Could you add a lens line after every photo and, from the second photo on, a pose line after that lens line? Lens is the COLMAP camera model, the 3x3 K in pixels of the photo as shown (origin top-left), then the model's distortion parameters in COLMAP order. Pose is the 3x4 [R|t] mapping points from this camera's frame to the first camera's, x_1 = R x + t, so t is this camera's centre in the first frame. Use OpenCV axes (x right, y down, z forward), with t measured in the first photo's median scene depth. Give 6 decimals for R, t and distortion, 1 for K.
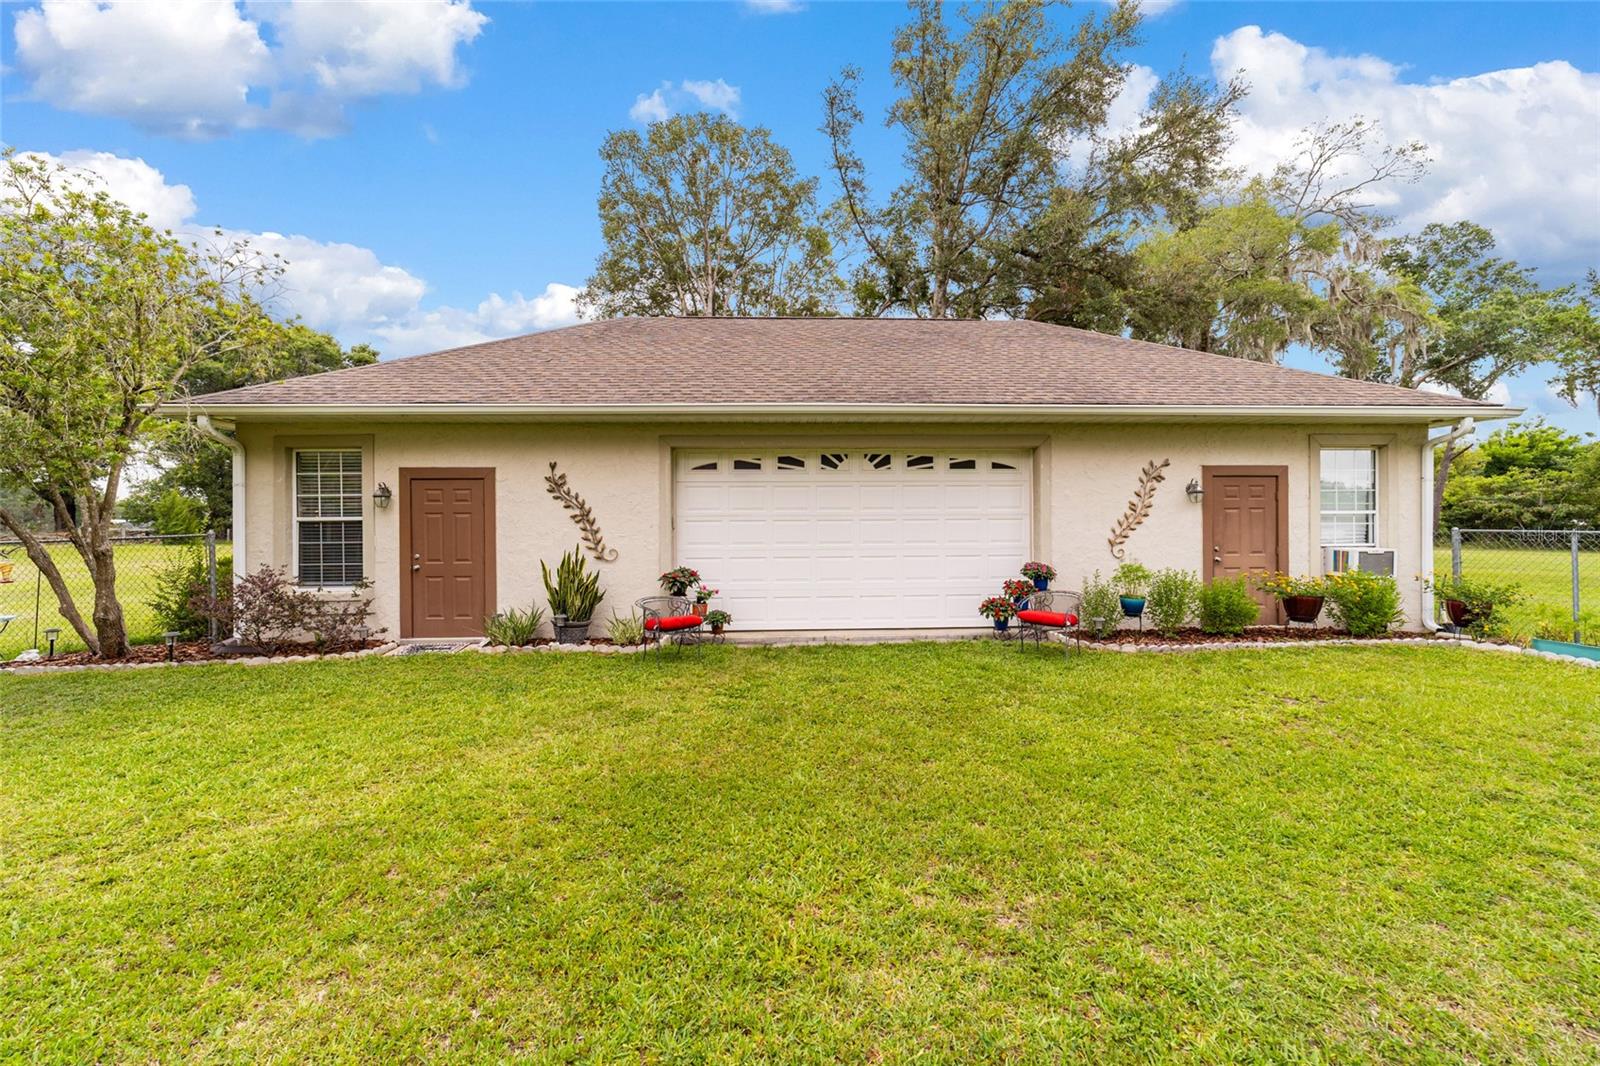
lens RADIAL K [[615.8, 0, 800.0], [0, 615.8, 533.0], [0, 0, 1]] dist [-0.009479, 0.004130]
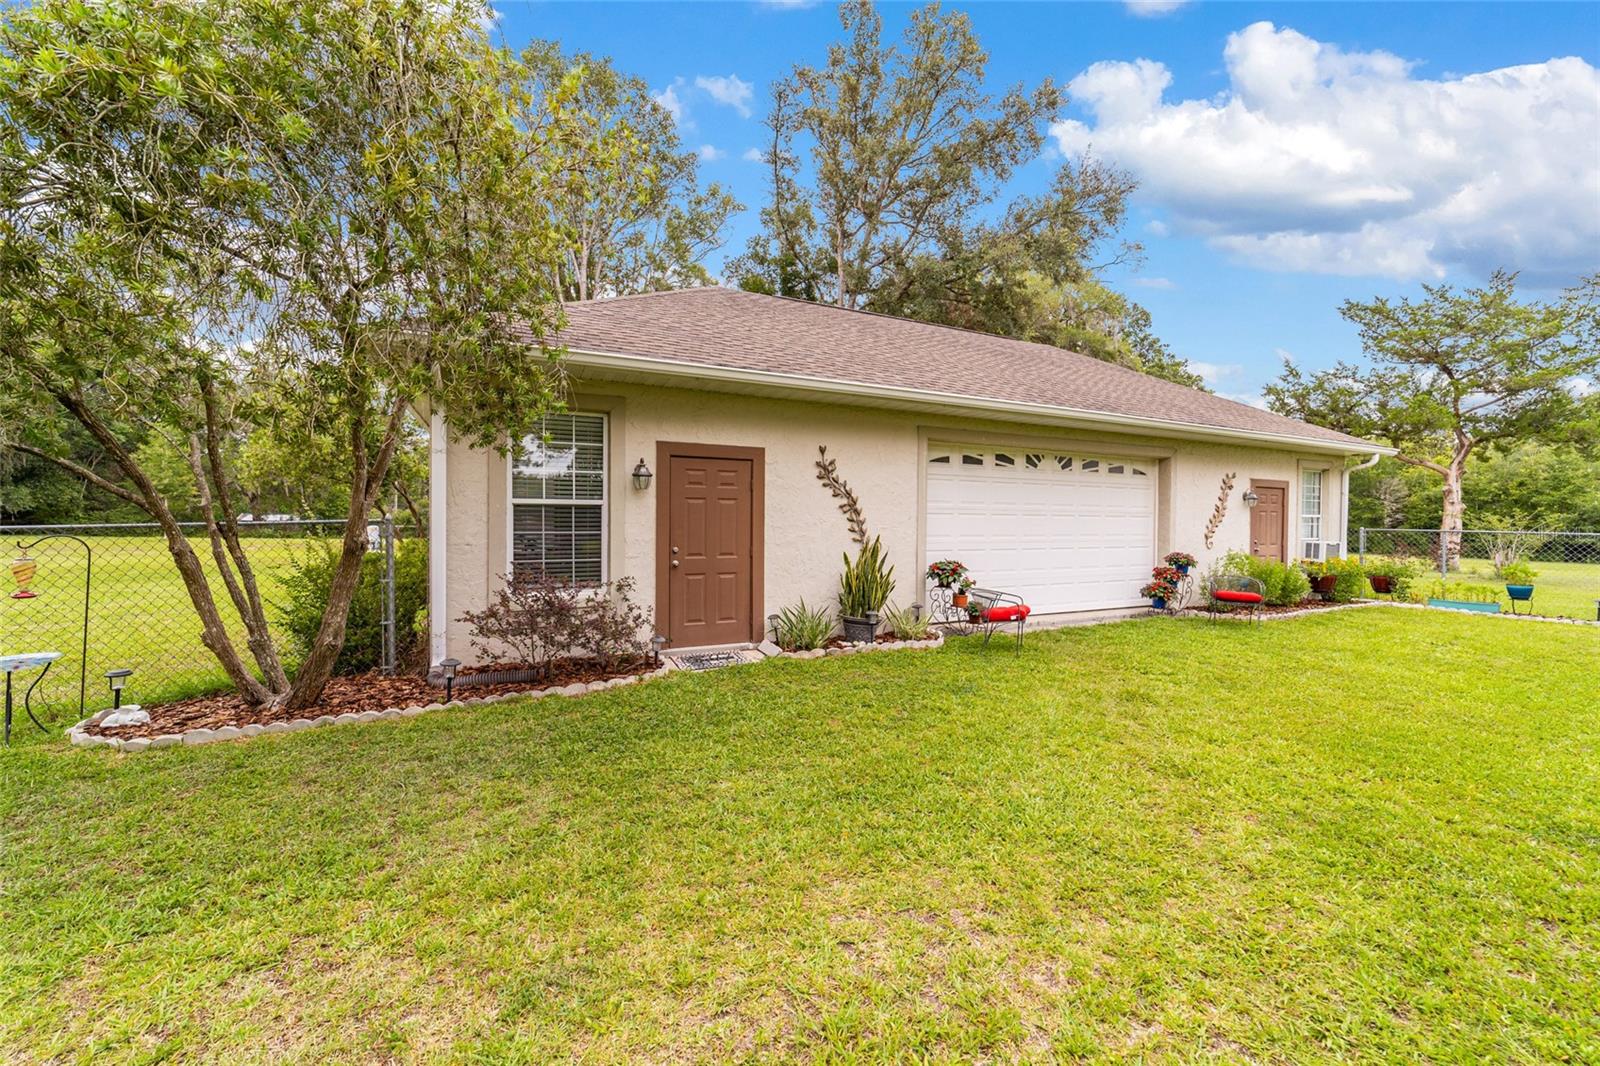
lens RADIAL K [[615.8, 0, 800.0], [0, 615.8, 533.0], [0, 0, 1]] dist [-0.009479, 0.004130]
pose [[0.920020, 0.006273, 0.391822, -0.771593], [-0.009318, 0.999939, 0.005870, 0.008764], [-0.391761, -0.009051, 0.920023, 0.165275]]
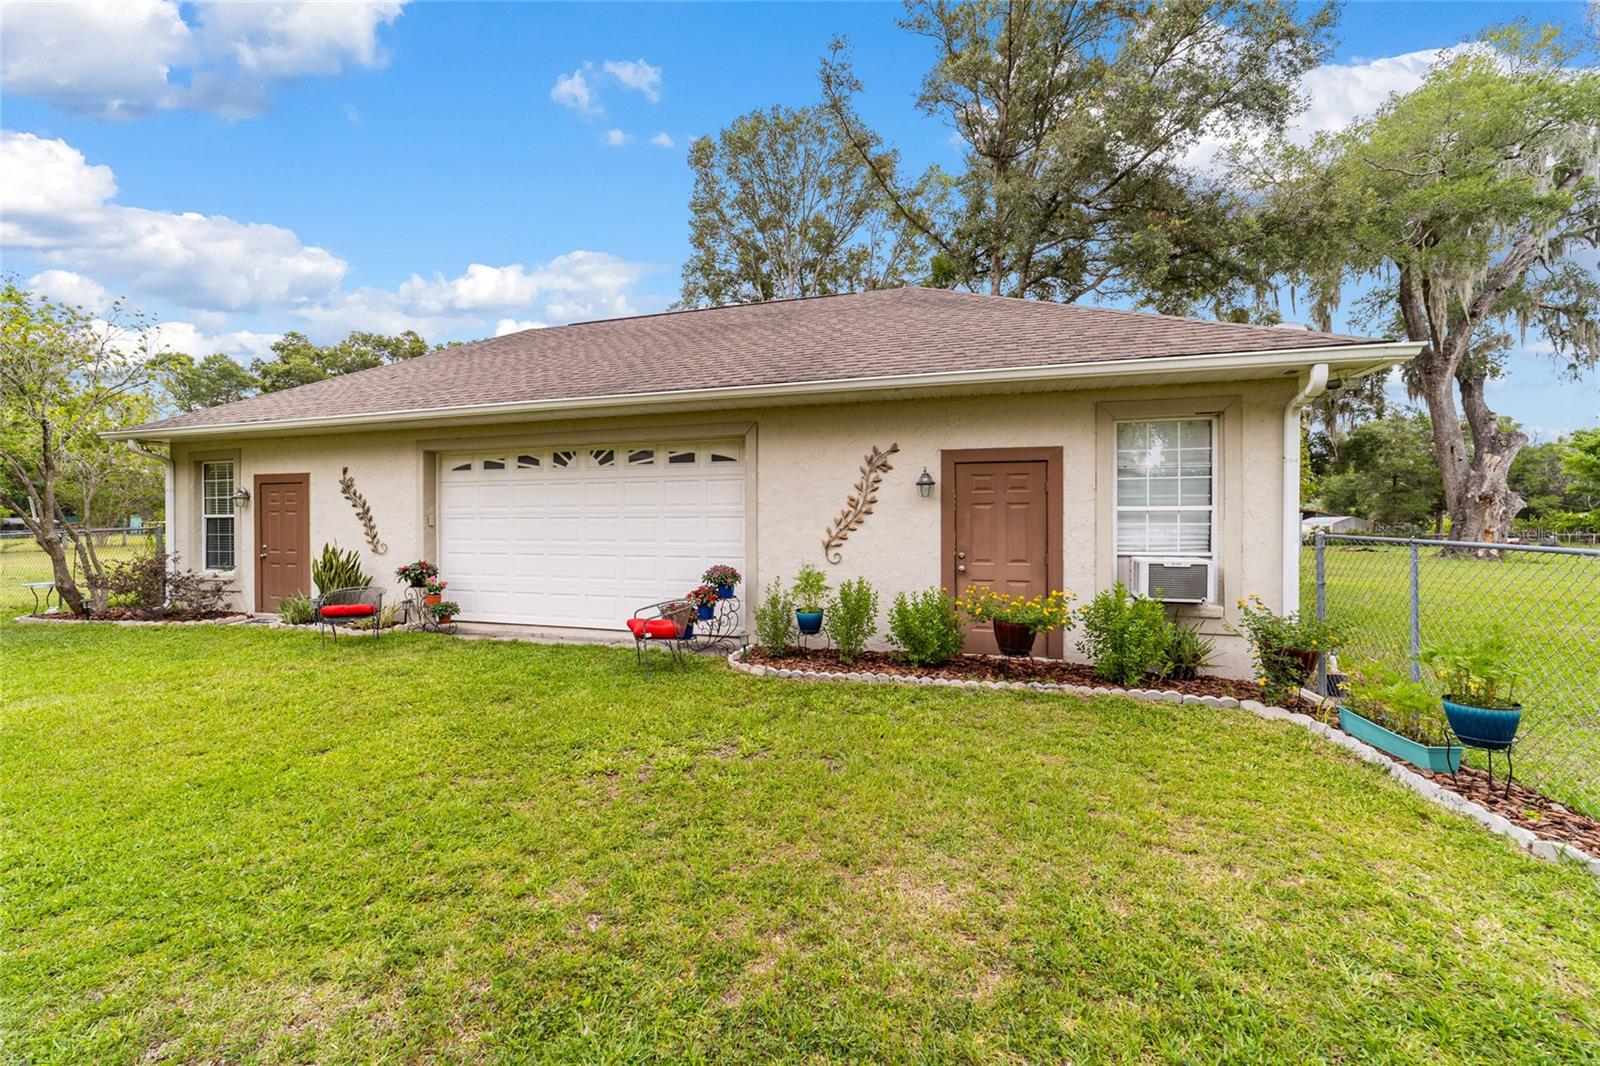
lens RADIAL K [[574.1, 0, 800.0], [0, 574.1, 533.0], [0, 0, 1]] dist [-0.027552, 0.011937]
pose [[0.951404, 0.010750, -0.307758, 0.723823], [-0.010119, 0.999942, 0.003646, -0.003602], [0.307779, -0.000354, 0.951458, 0.242537]]
